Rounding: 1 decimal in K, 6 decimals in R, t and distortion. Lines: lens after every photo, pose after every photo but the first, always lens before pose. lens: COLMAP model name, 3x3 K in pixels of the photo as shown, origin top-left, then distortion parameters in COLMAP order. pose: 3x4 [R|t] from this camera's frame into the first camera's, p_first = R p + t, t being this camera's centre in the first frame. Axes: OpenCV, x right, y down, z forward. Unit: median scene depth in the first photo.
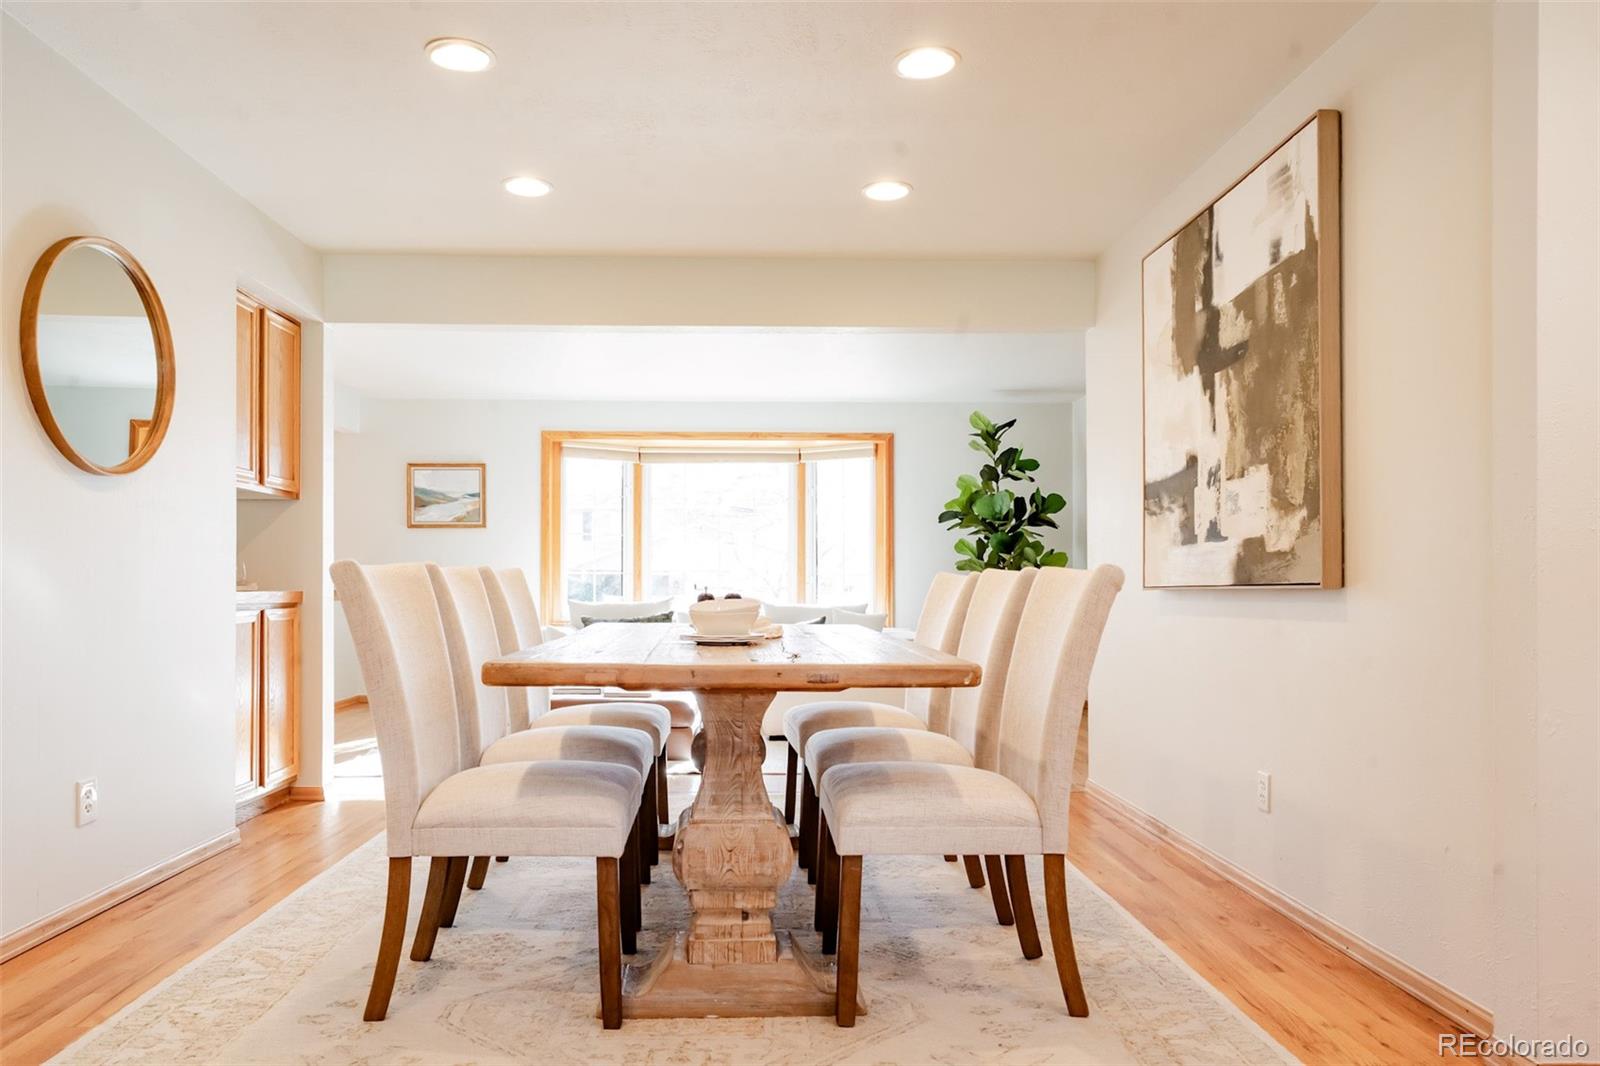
lens RADIAL K [[1068.7, 0, 792.3], [0, 1068.7, 570.3], [0, 0, 1]] dist [0.002118, 0.002787]
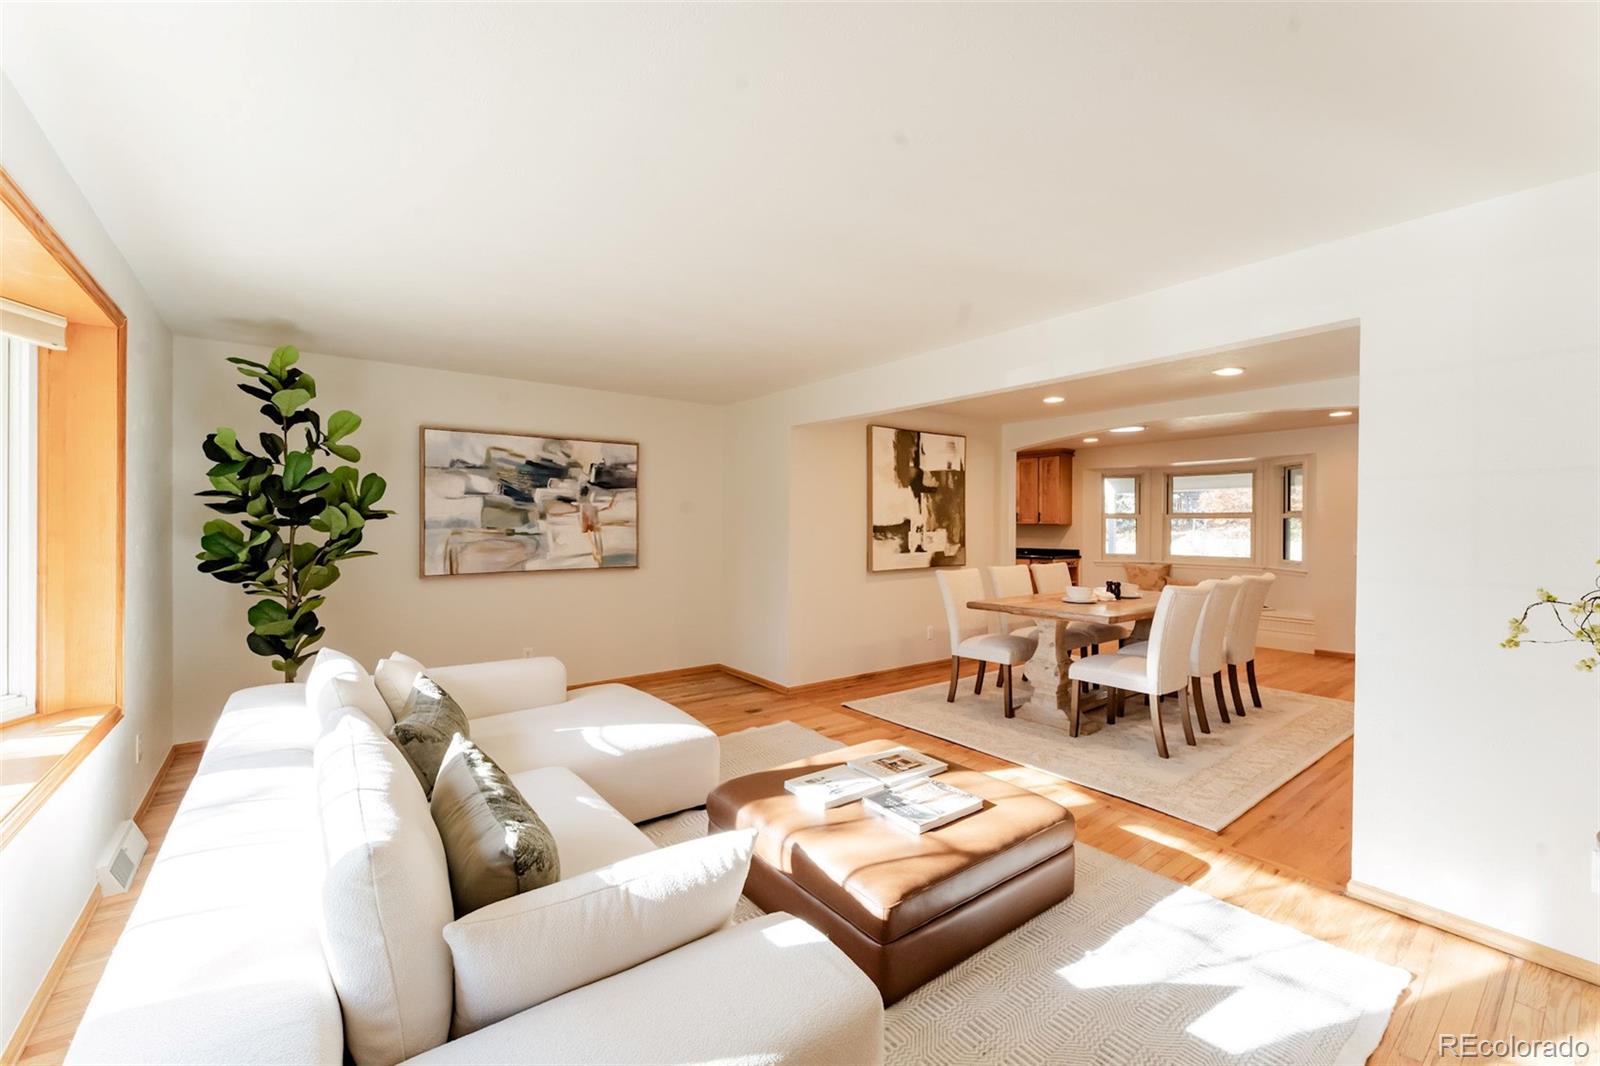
lens RADIAL K [[637.4, 0, 798.8], [0, 637.4, 527.1], [0, 0, 1]] dist [-0.000959, -0.000131]
pose [[-0.575800, -0.003182, 0.817585, -0.751200], [-0.011334, 0.999927, -0.004091, -0.078305], [-0.817512, -0.011622, -0.575794, 2.107384]]
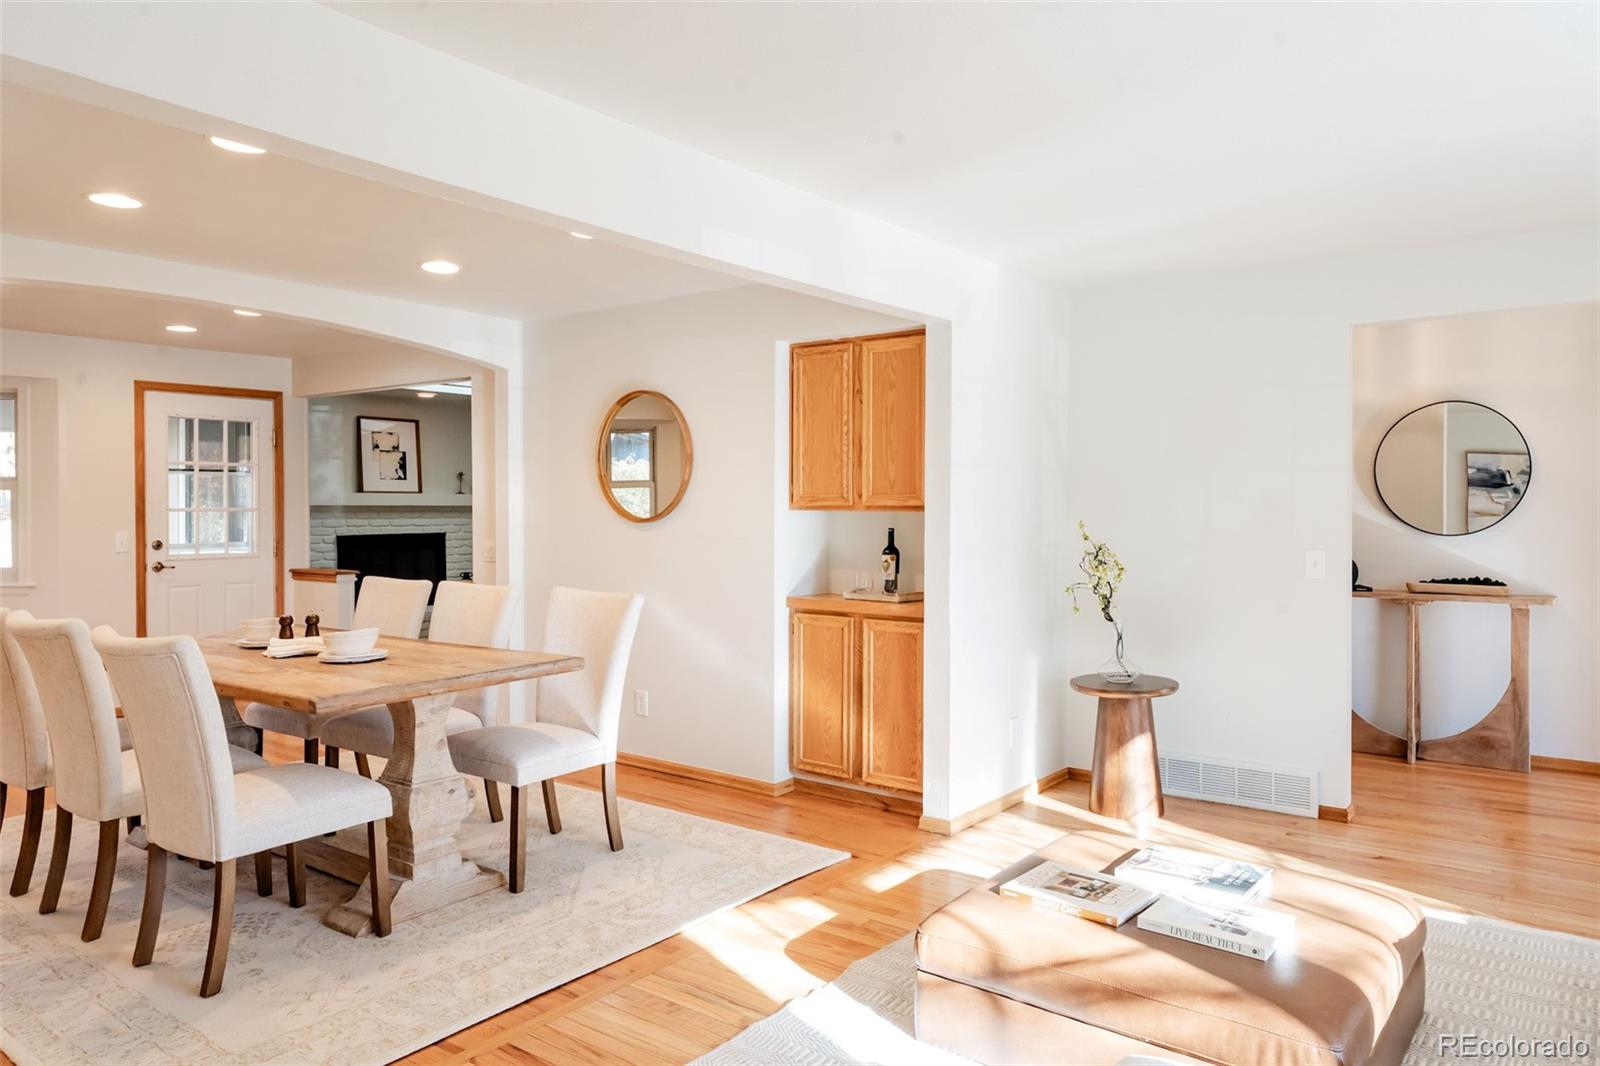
lens RADIAL K [[1077.5, 0, 785.1], [0, 1077.5, 526.8], [0, 0, 1]] dist [0.003945, -0.000429]
pose [[-0.646146, 0.011131, -0.763132, 0.457624], [0.005826, 0.999936, 0.009652, -0.079282], [0.763191, 0.001790, -0.646170, 1.935844]]
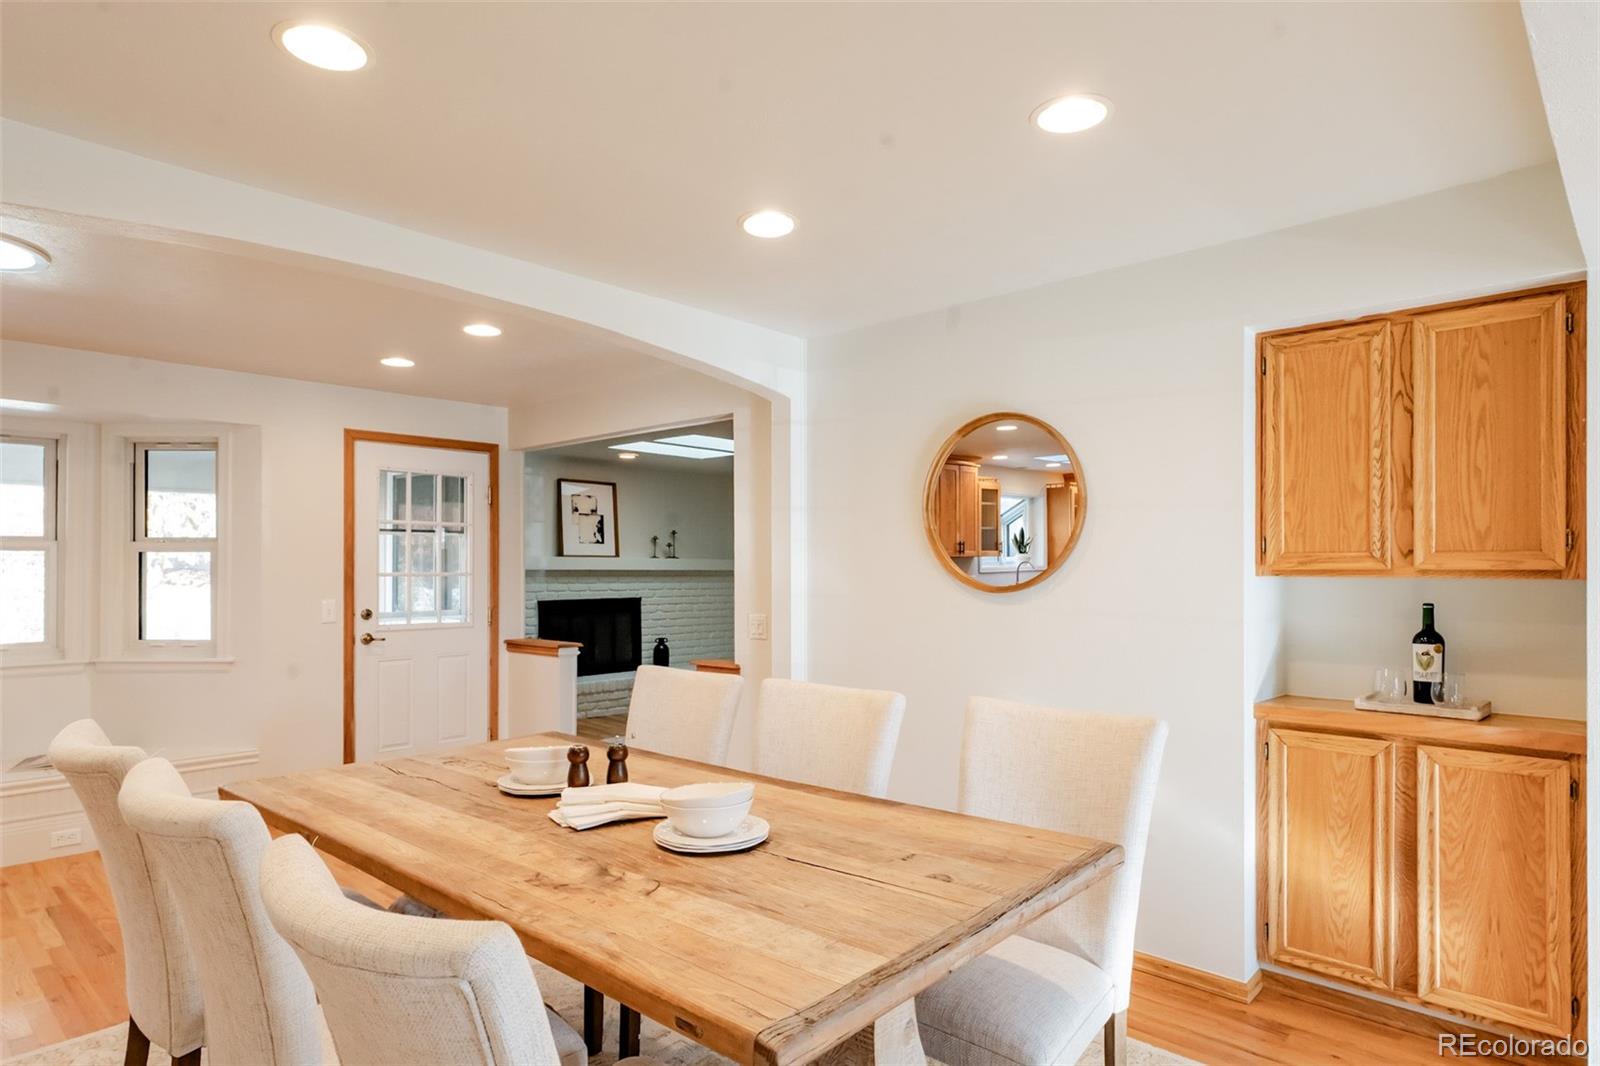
lens RADIAL K [[914.9, 0, 777.9], [0, 914.9, 570.5], [0, 0, 1]] dist [0.000878, 0.000101]
pose [[-0.715697, -0.003235, -0.698404, 0.261676], [0.005199, 0.999937, -0.009959, -0.086179], [0.698392, -0.010758, -0.715635, 1.337829]]
